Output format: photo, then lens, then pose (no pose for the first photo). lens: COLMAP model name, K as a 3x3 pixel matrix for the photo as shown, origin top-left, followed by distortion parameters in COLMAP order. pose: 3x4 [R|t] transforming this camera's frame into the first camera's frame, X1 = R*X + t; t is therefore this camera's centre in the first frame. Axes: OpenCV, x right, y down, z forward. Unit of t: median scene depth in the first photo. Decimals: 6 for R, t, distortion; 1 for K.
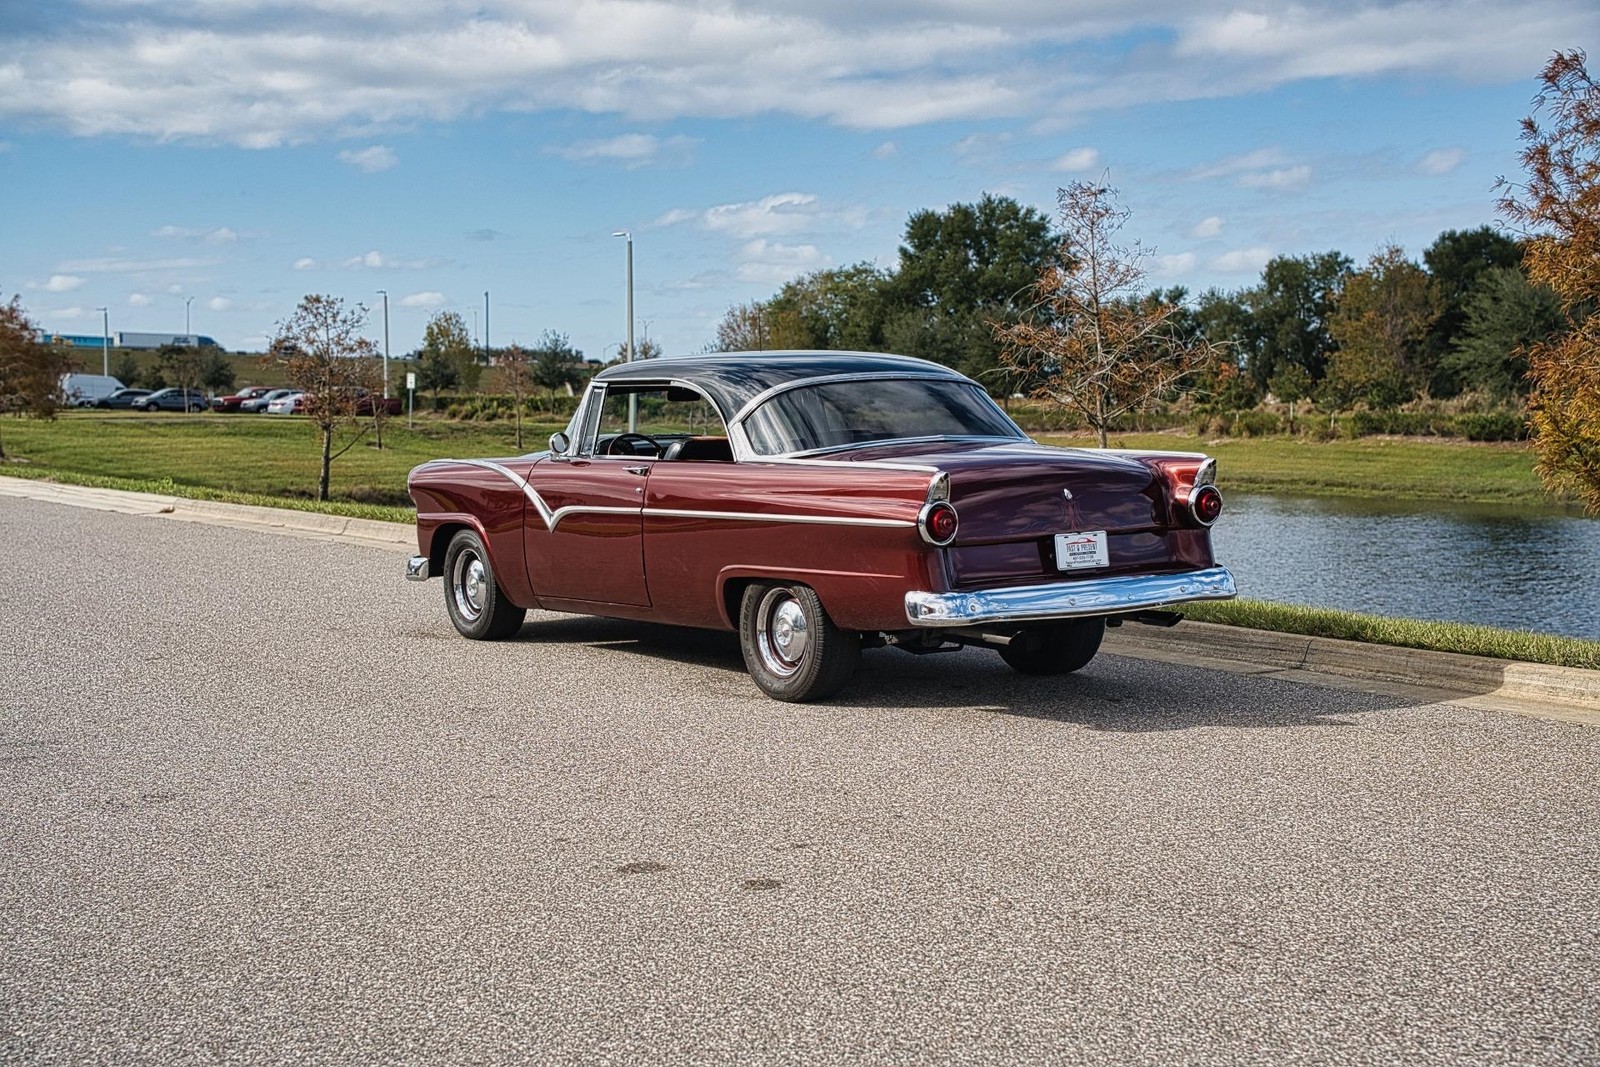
lens RADIAL K [[2137.7, 0, 800.0], [0, 2137.7, 533.5], [0, 0, 1]] dist [0.107521, 0.517100]
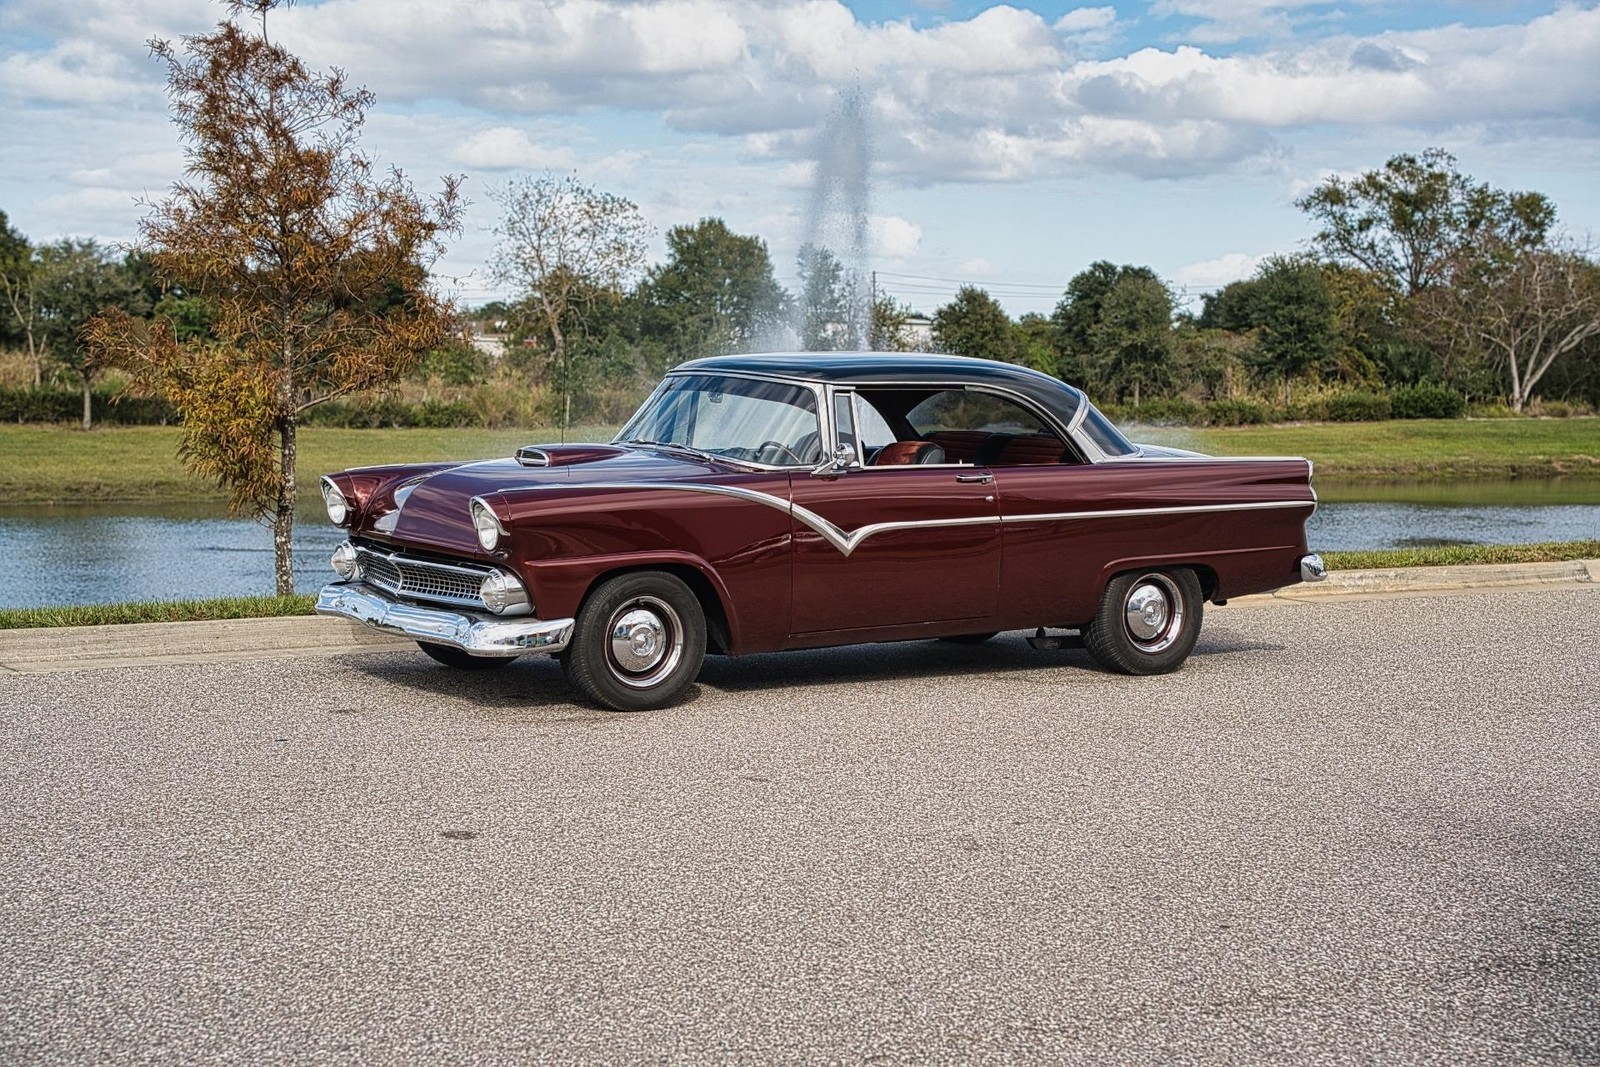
lens RADIAL K [[2502.6, 0, 800.0], [0, 2502.6, 533.5], [0, 0, 1]] dist [0.271644, 0.063736]
pose [[0.033891, -0.066236, 0.997228, -0.823691], [0.049175, 0.996703, 0.064530, -0.055671], [-0.998215, 0.046852, 0.037037, 0.705475]]
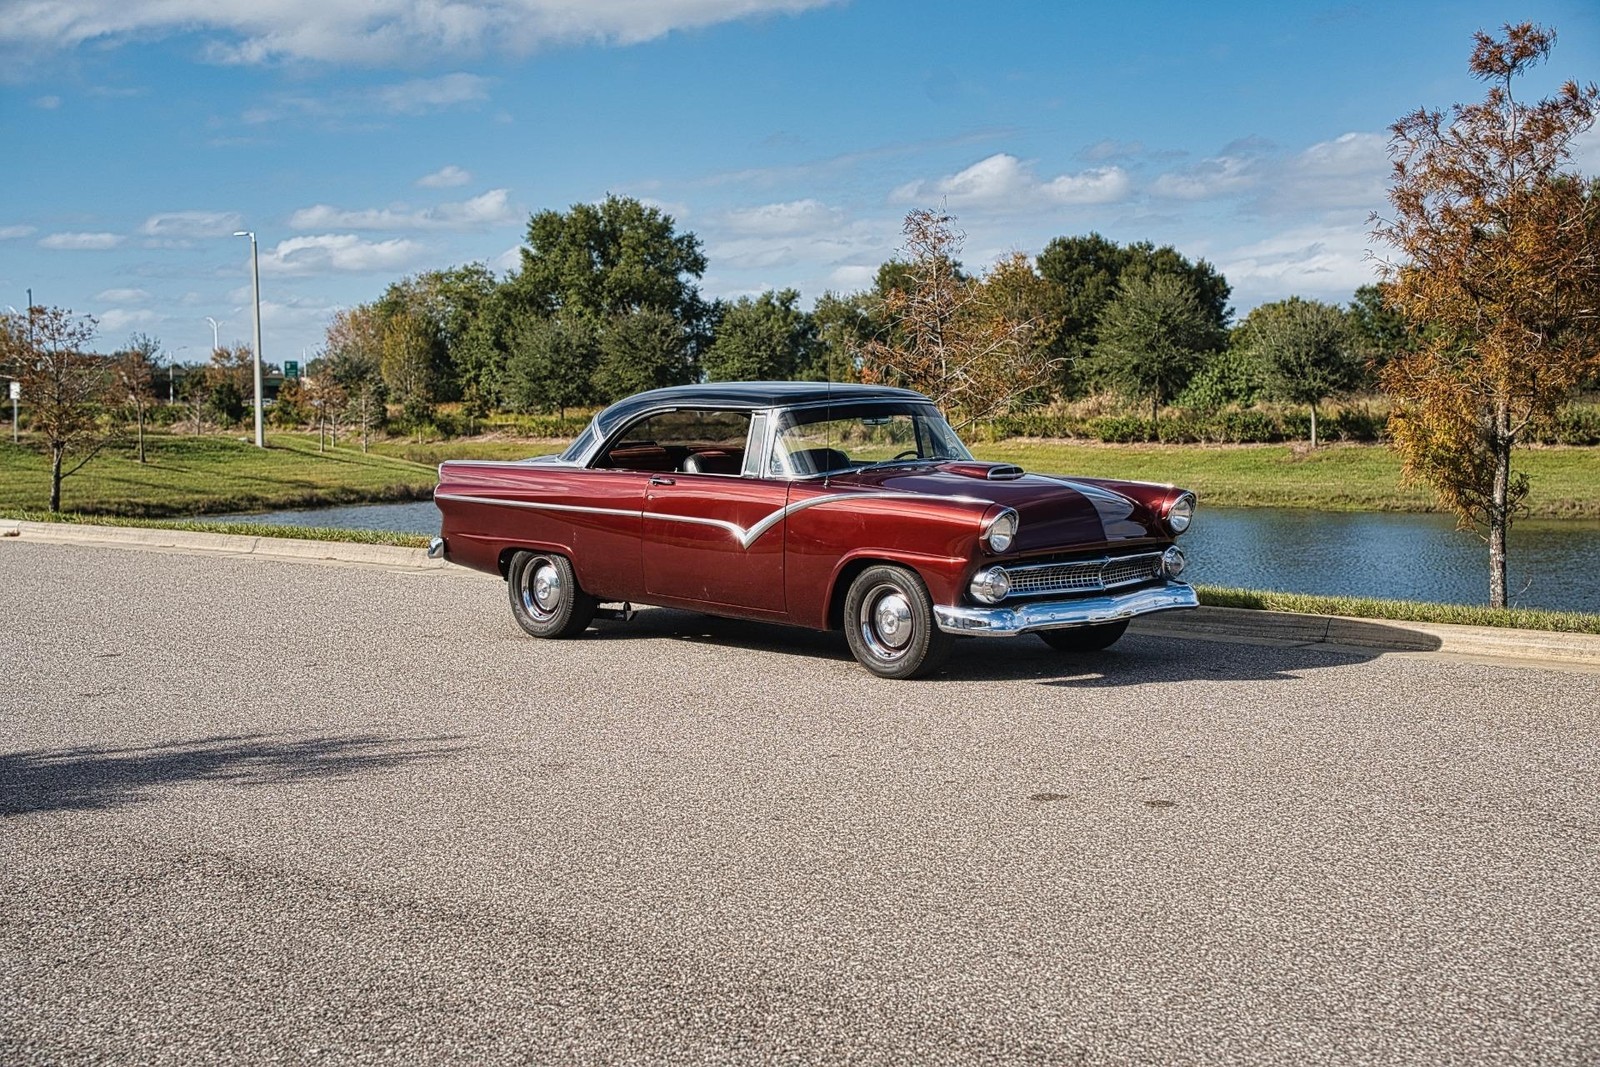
lens RADIAL K [[2212.1, 0, 800.0], [0, 2212.1, 533.5], [0, 0, 1]] dist [0.123408, 0.592074]
pose [[0.983959, -0.021052, 0.177150, -0.187862], [0.021831, 0.999759, -0.002449, -0.000635], [-0.177056, 0.006277, 0.984181, -0.116380]]
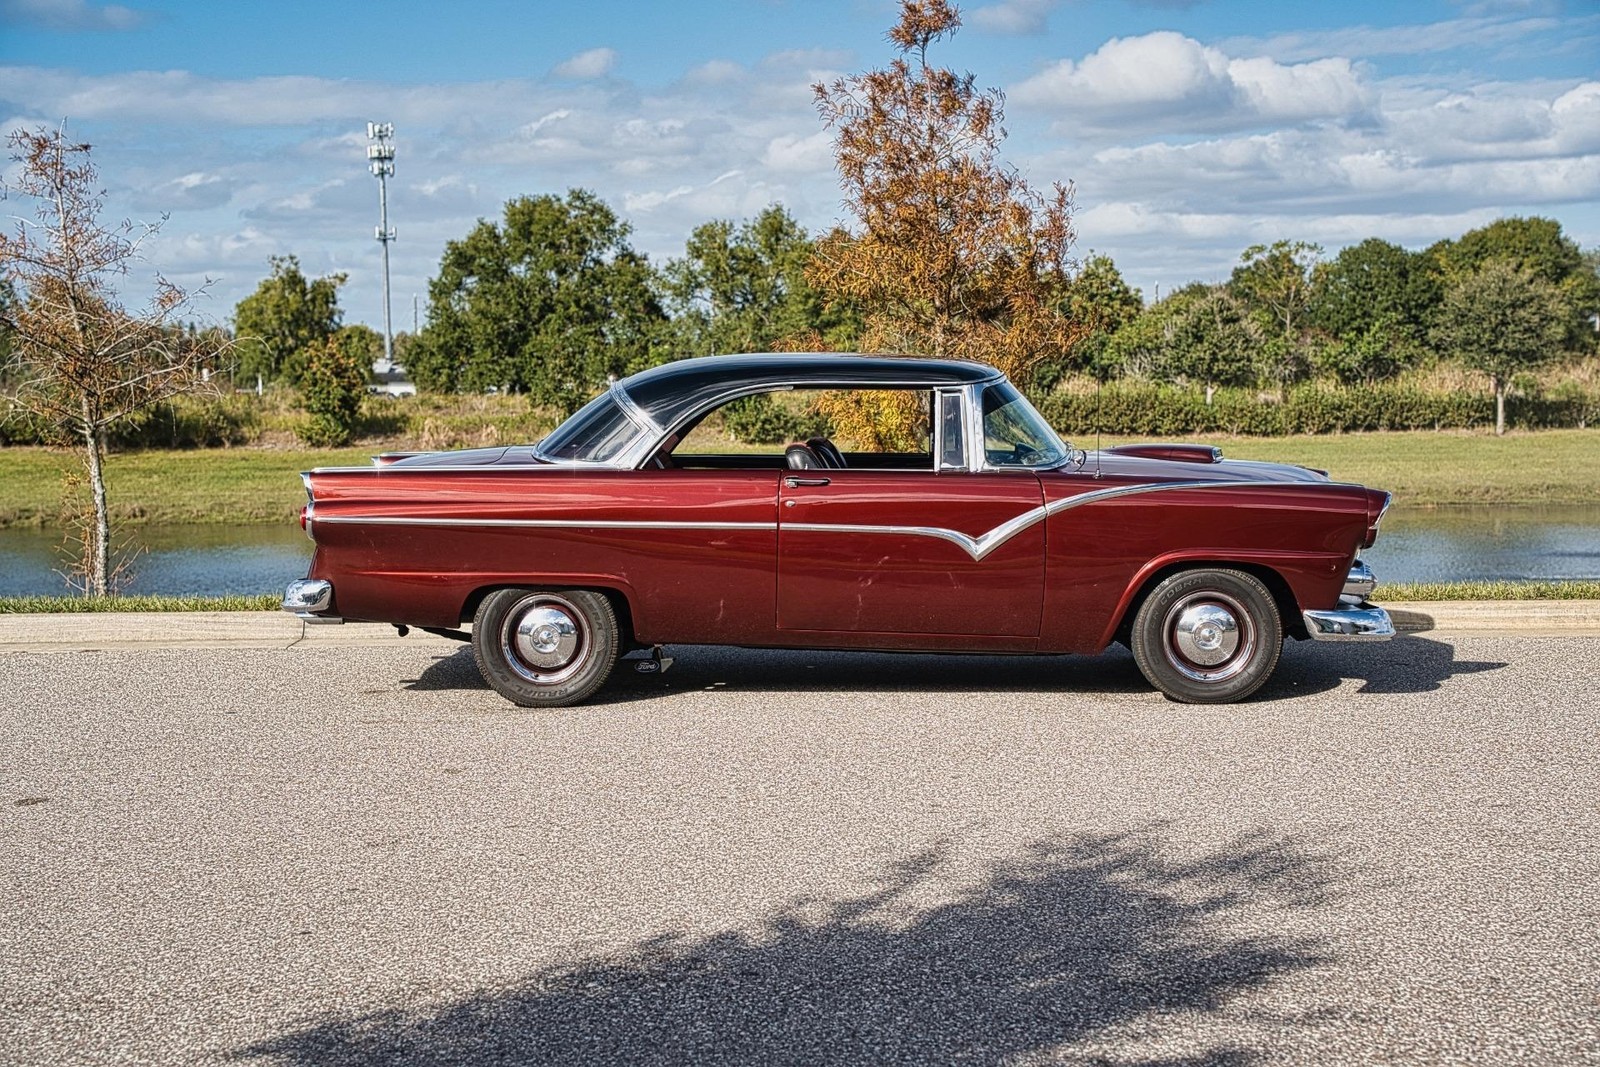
lens RADIAL K [[2455.6, 0, 800.0], [0, 2455.6, 533.5], [0, 0, 1]] dist [0.202198, 0.779131]
pose [[0.601362, -0.061893, 0.796576, -0.661280], [0.067431, 0.997370, 0.026588, -0.027860], [-0.796126, 0.037725, 0.603954, 0.291495]]
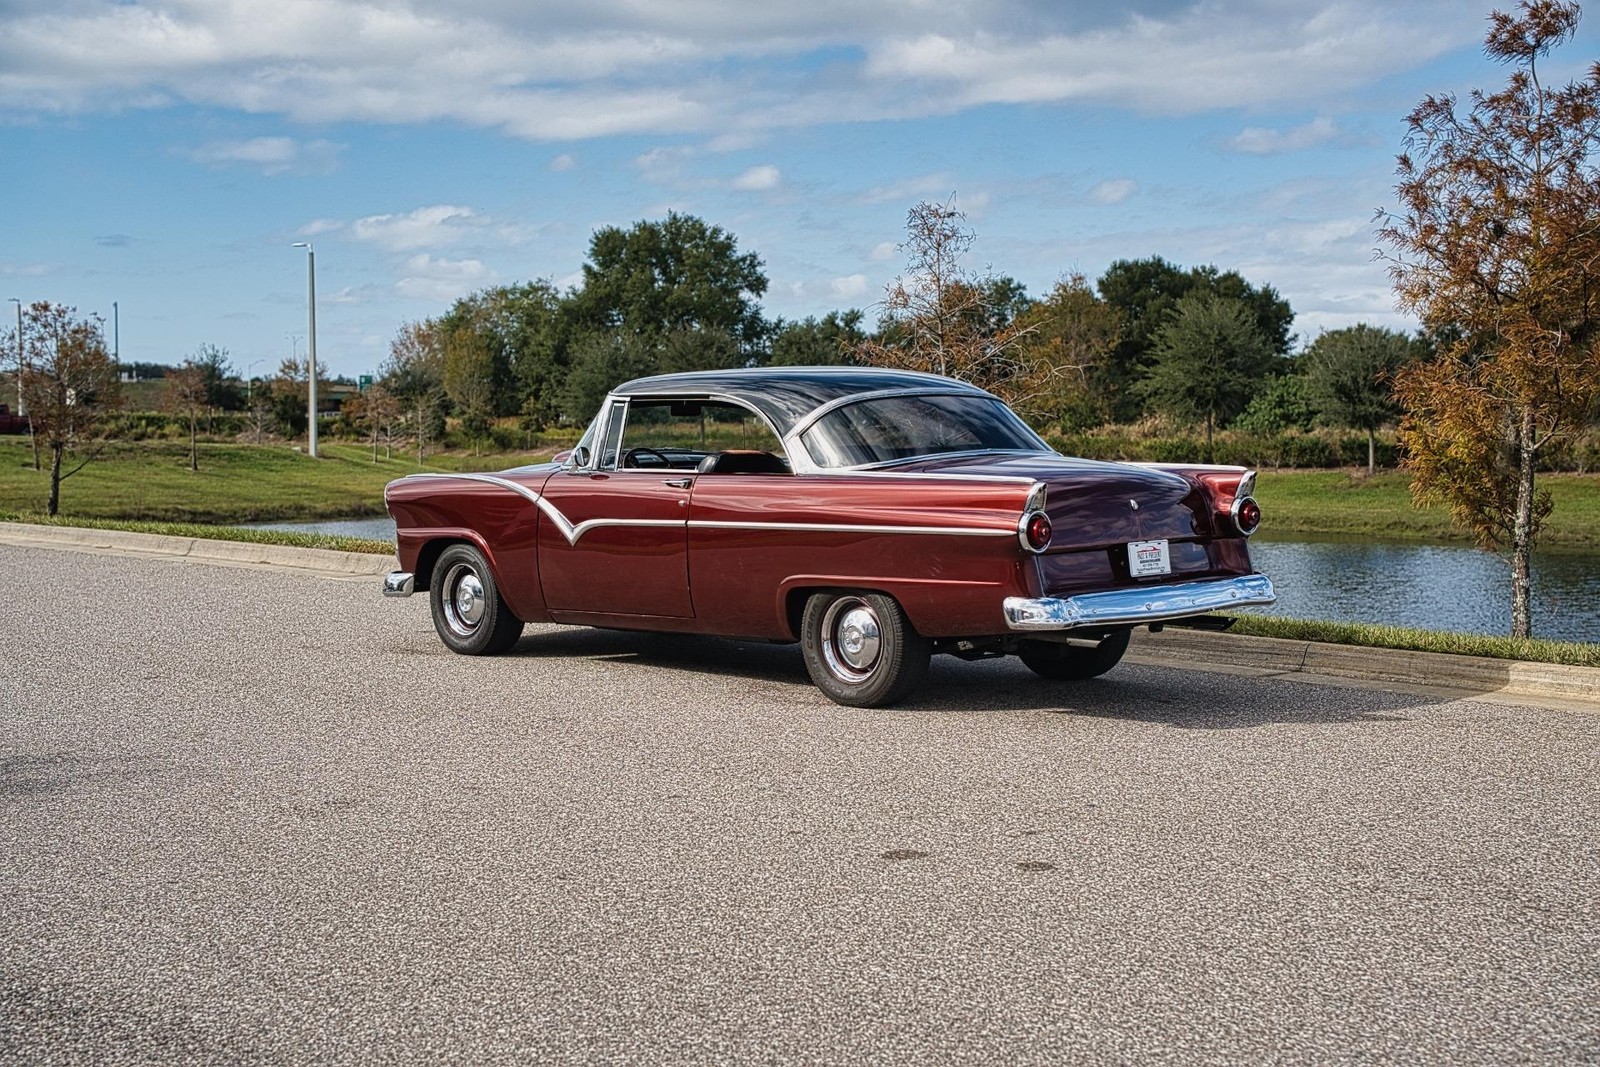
lens RADIAL K [[2198.3, 0, 800.0], [0, 2198.3, 533.5], [0, 0, 1]] dist [0.120884, 0.594401]
pose [[0.988761, -0.003166, 0.149470, -0.118709], [0.004937, 0.999922, -0.011481, 0.004406], [-0.149422, 0.012090, 0.988700, -0.026033]]
